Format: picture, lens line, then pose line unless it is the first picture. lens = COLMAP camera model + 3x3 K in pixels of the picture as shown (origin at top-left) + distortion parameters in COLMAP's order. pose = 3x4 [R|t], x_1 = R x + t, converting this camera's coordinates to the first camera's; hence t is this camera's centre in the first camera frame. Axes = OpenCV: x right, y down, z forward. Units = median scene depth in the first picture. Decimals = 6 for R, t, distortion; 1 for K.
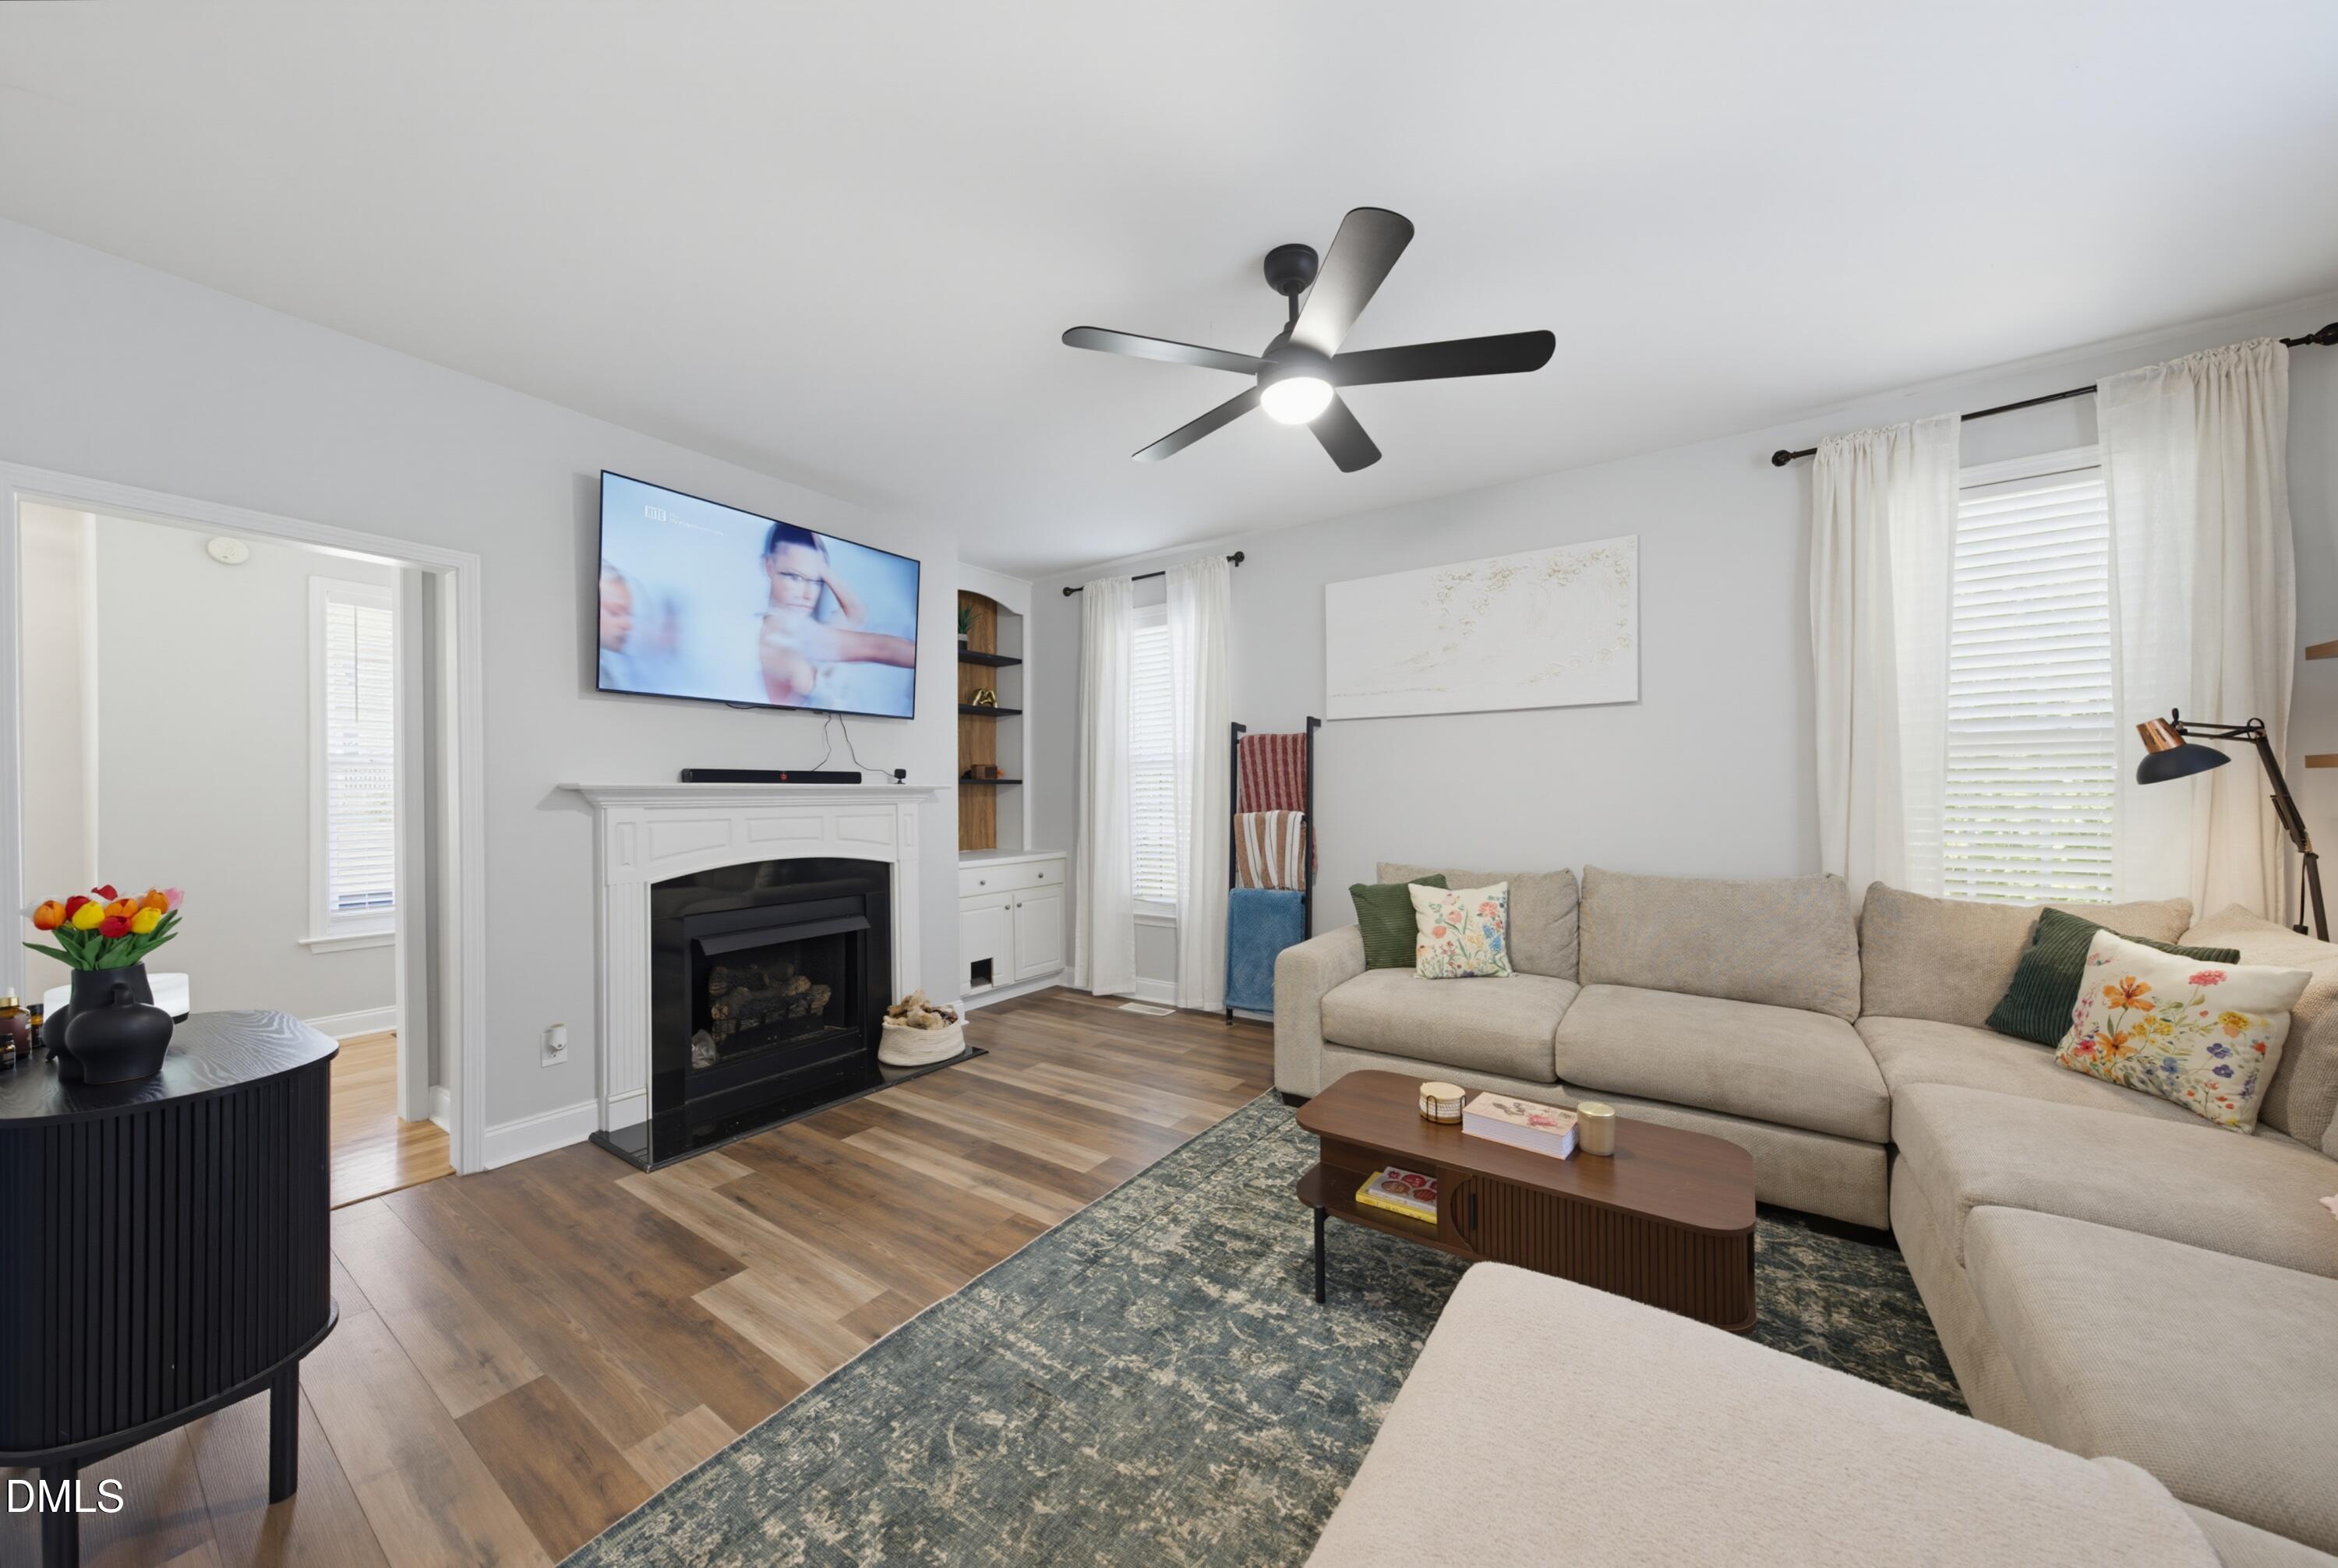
lens RADIAL K [[802.9, 0, 1170.2], [0, 802.9, 789.9], [0, 0, 1]] dist [-0.016029, 0.011113]
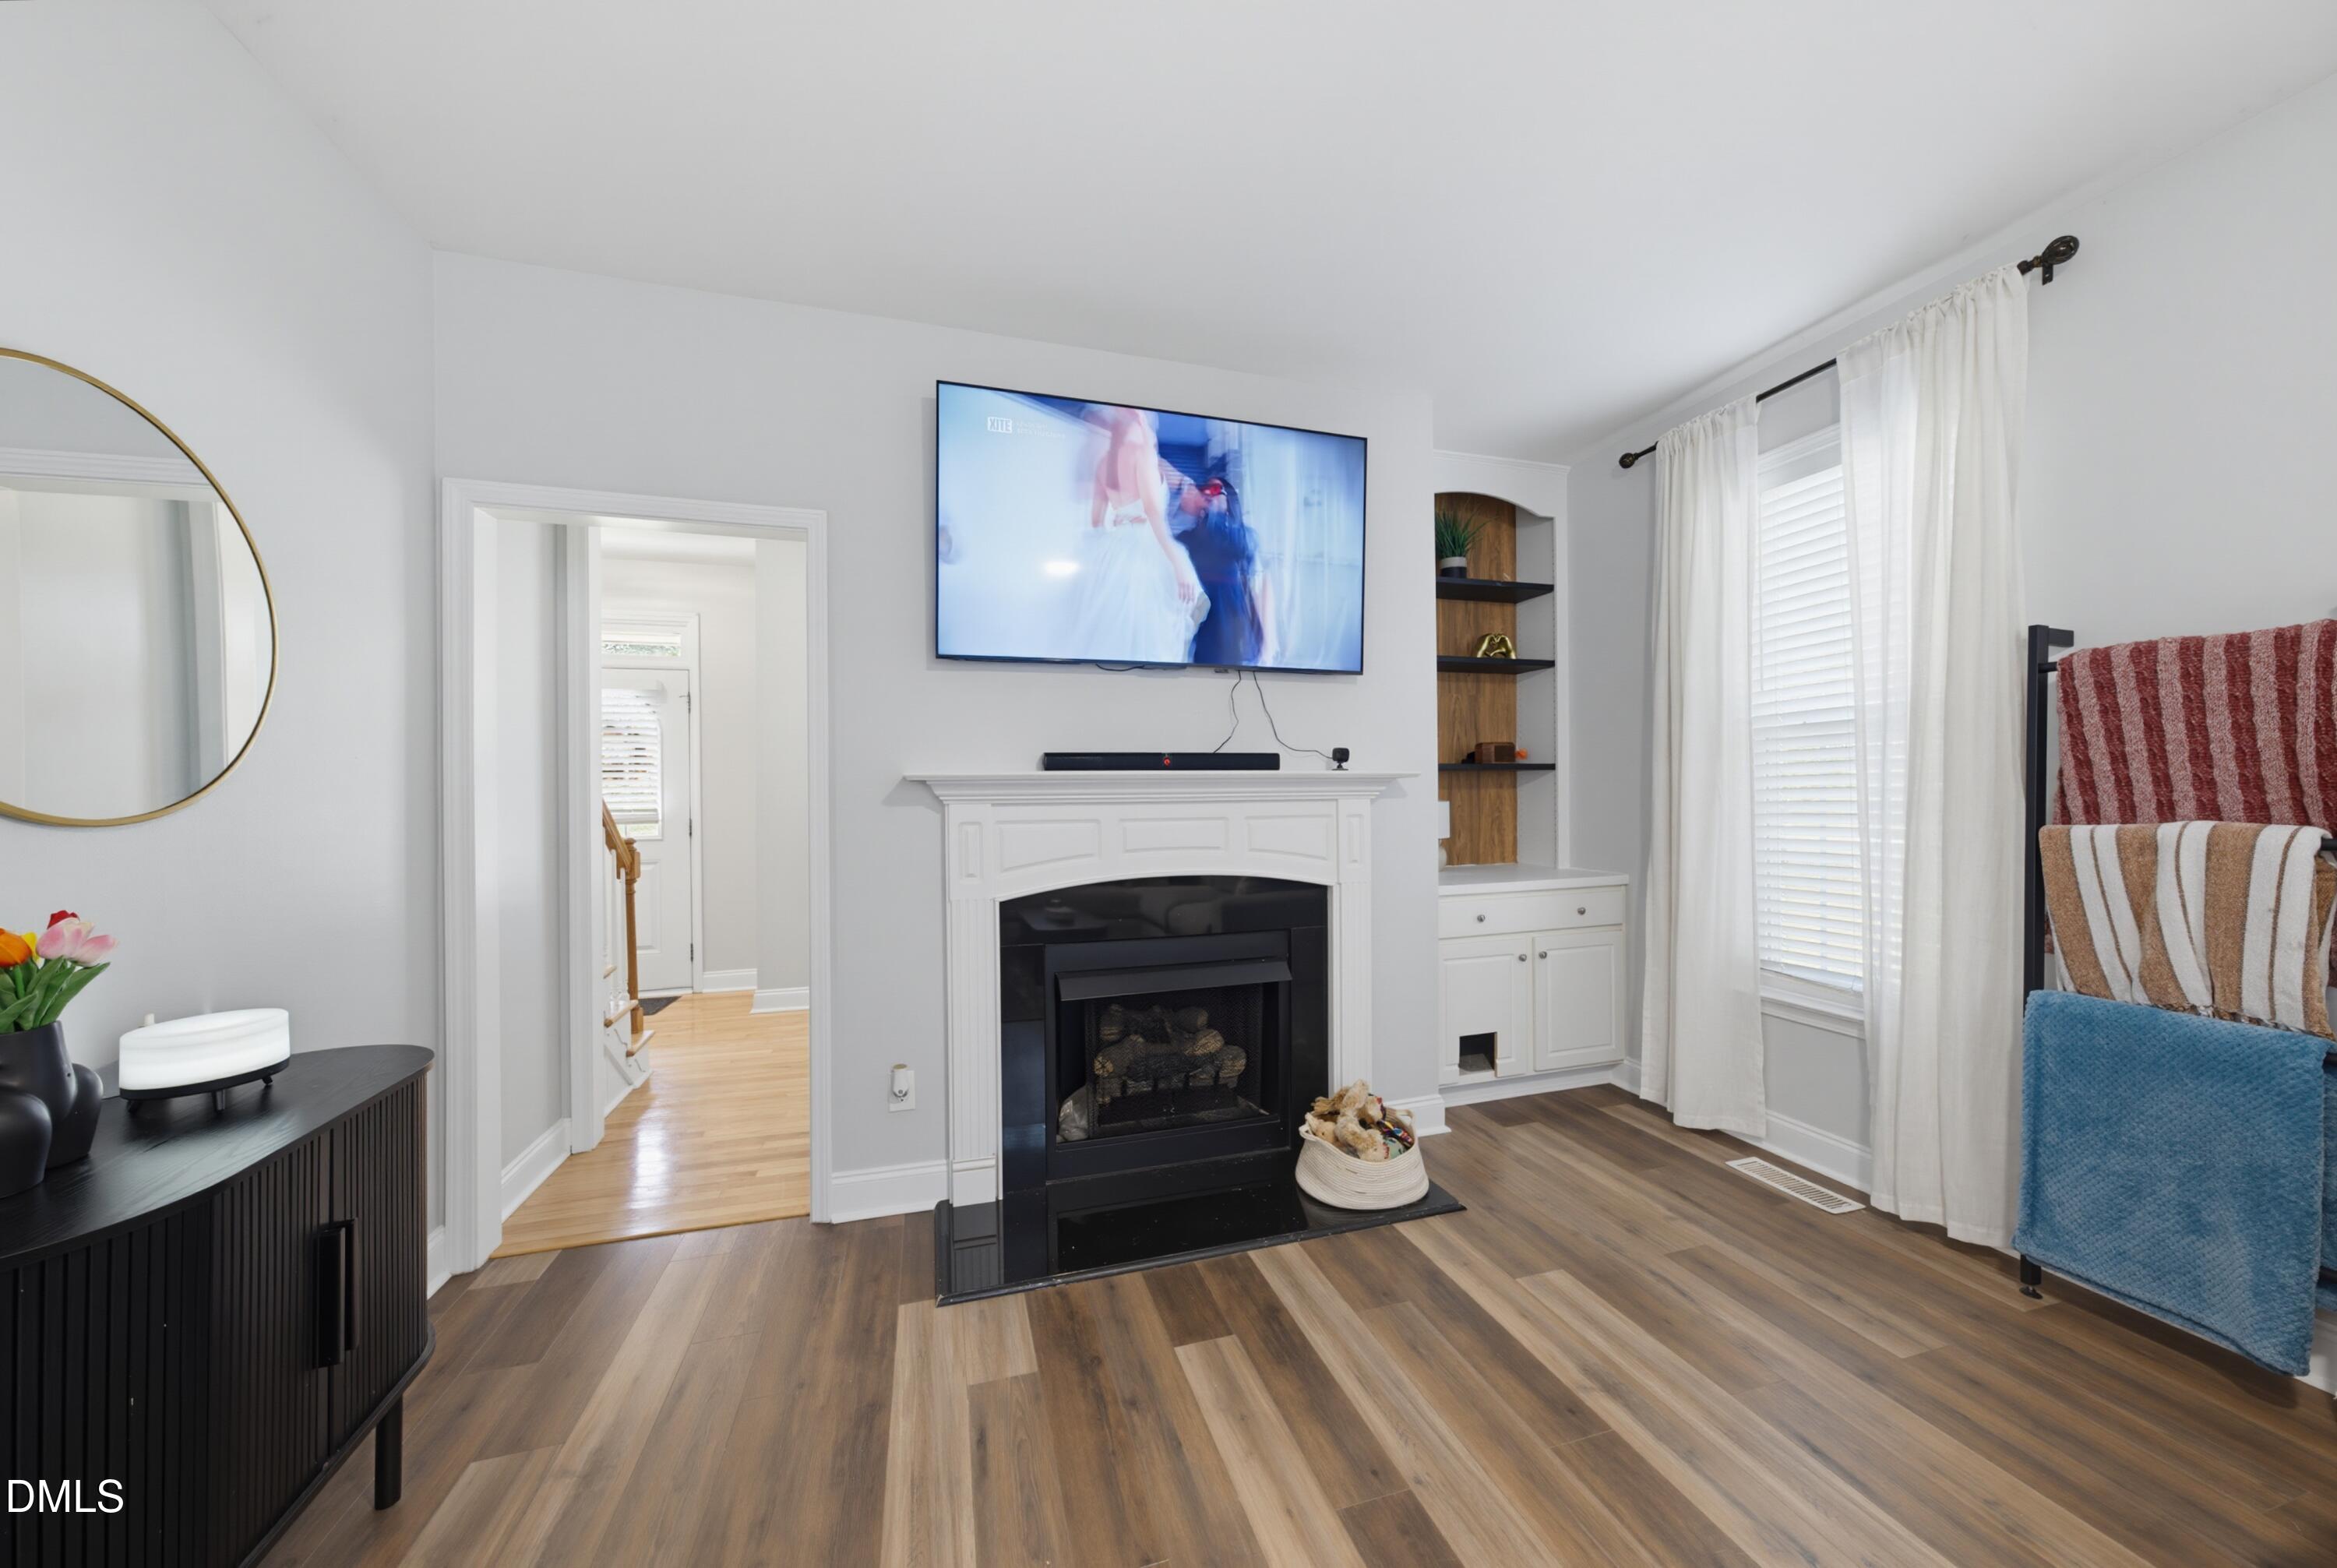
lens RADIAL K [[802.5, 0, 1169.7], [0, 802.5, 789.9], [0, 0, 1]] dist [-0.016029, 0.011113]
pose [[0.779475, 0.000403, -0.626433, -0.022239], [0.005820, 0.999952, 0.007886, 0.003071], [0.626407, -0.009793, 0.779435, 0.377924]]
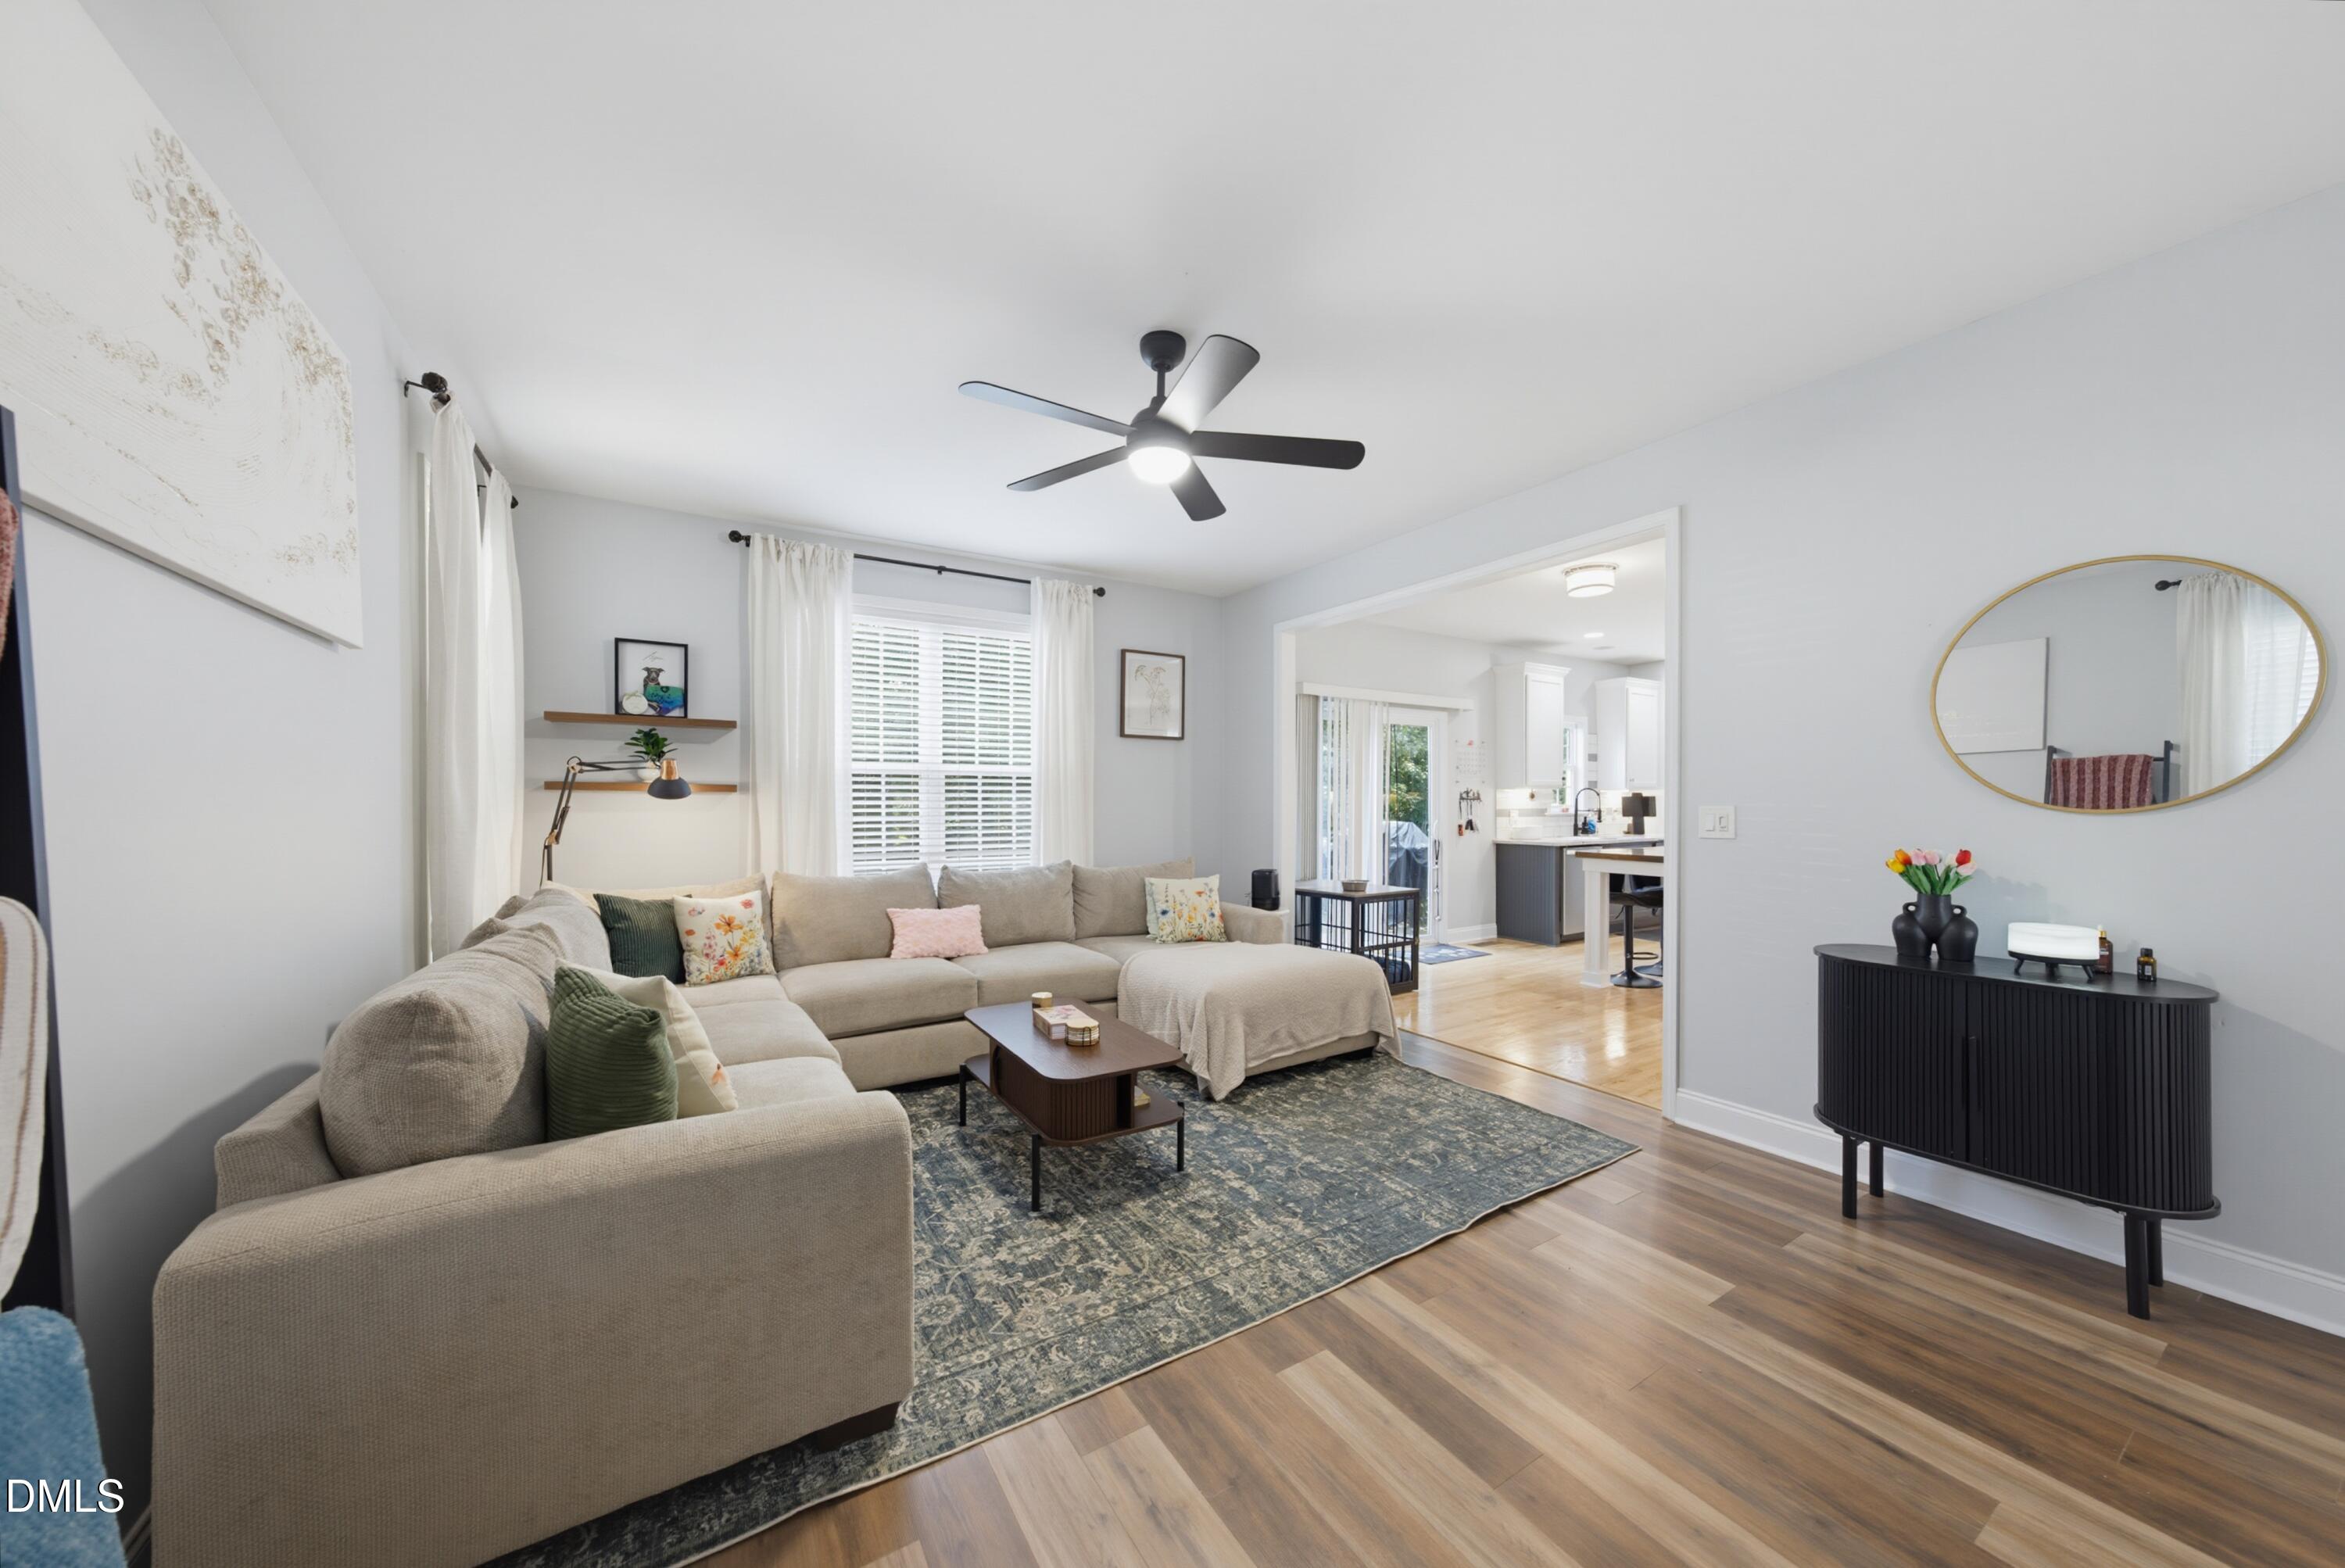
lens RADIAL K [[805.3, 0, 1173.7], [0, 805.3, 789.9], [0, 0, 1]] dist [-0.016029, 0.011113]
pose [[-0.915819, 0.014619, 0.401326, -0.178261], [0.007367, 0.999781, -0.019606, 0.005773], [-0.401525, -0.014999, -0.915725, 1.111767]]
